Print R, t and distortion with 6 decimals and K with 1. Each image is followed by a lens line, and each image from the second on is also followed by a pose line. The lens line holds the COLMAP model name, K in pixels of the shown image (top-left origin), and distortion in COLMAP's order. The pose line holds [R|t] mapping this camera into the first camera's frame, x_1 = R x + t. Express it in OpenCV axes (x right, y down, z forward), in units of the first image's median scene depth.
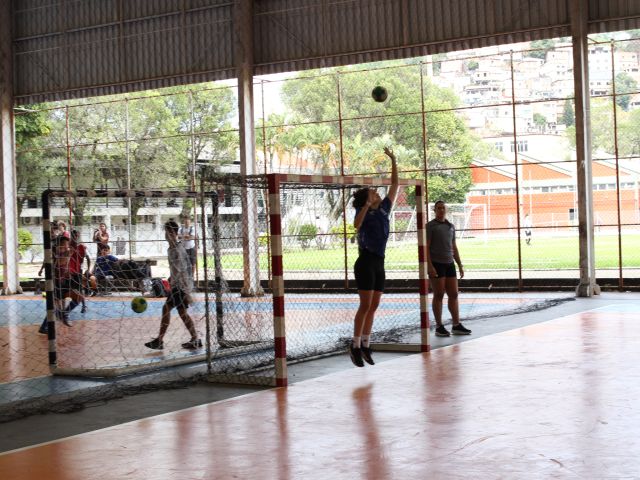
lens RADIAL K [[1129.1, 0, 338.4], [0, 1129.1, 238.4], [0, 0, 1]] dist [-0.140247, 0.000000]
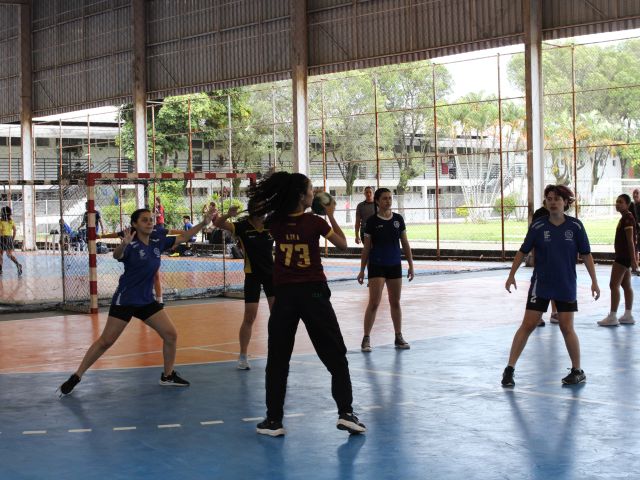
lens RADIAL K [[1129.1, 0, 319.0], [0, 1129.1, 243.0], [0, 0, 1]] dist [-0.140247, 0.000000]
pose [[0.962220, 0.020607, -0.271494, 0.258959], [-0.011925, 0.999365, 0.033591, -0.007238], [0.272013, -0.029085, 0.961854, -0.151989]]
